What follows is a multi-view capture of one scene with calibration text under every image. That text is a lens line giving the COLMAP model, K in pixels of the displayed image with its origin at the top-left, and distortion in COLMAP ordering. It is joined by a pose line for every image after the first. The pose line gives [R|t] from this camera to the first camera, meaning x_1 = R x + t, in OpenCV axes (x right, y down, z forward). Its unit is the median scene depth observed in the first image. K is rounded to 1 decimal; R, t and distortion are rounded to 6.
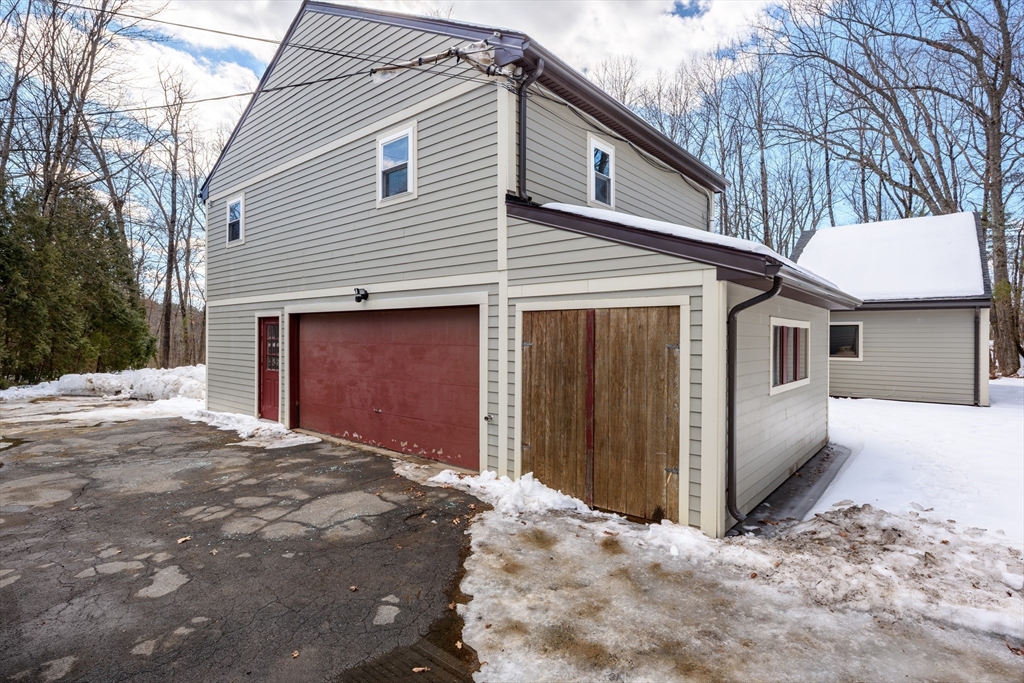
lens RADIAL K [[515.8, 0, 511.4], [0, 515.8, 340.4], [0, 0, 1]] dist [-0.000680, -0.000040]
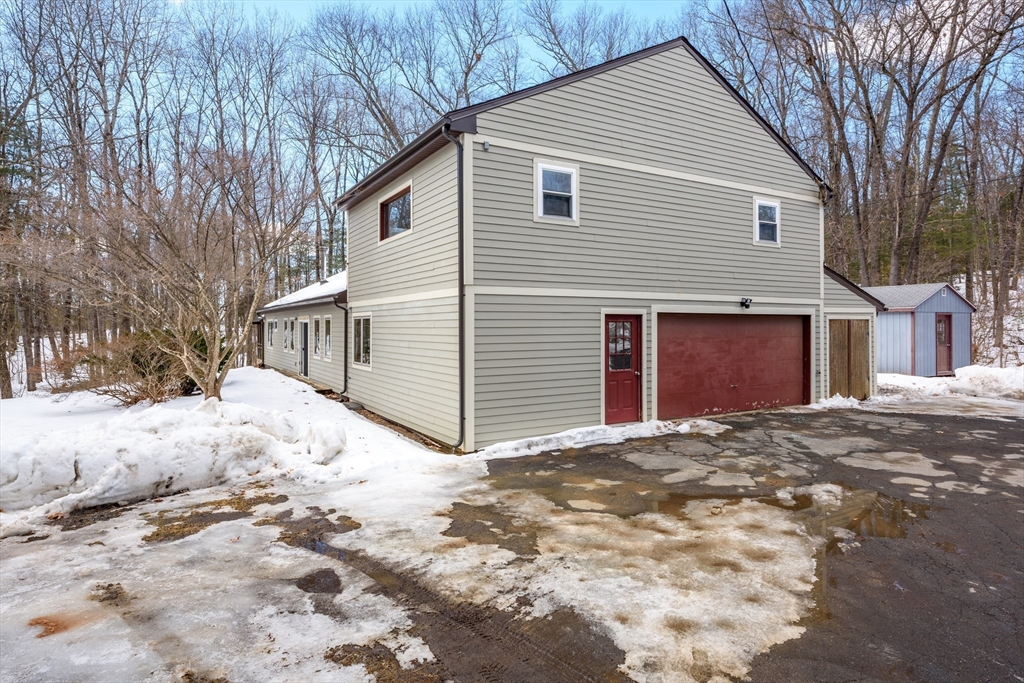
lens RADIAL K [[582.2, 0, 512.6], [0, 582.2, 333.4], [0, 0, 1]] dist [-0.000754, -0.000134]
pose [[0.325587, -0.013981, 0.945409, -1.918431], [0.015515, 0.999835, 0.009443, -0.029490], [-0.945385, 0.011593, 0.325751, 1.042104]]
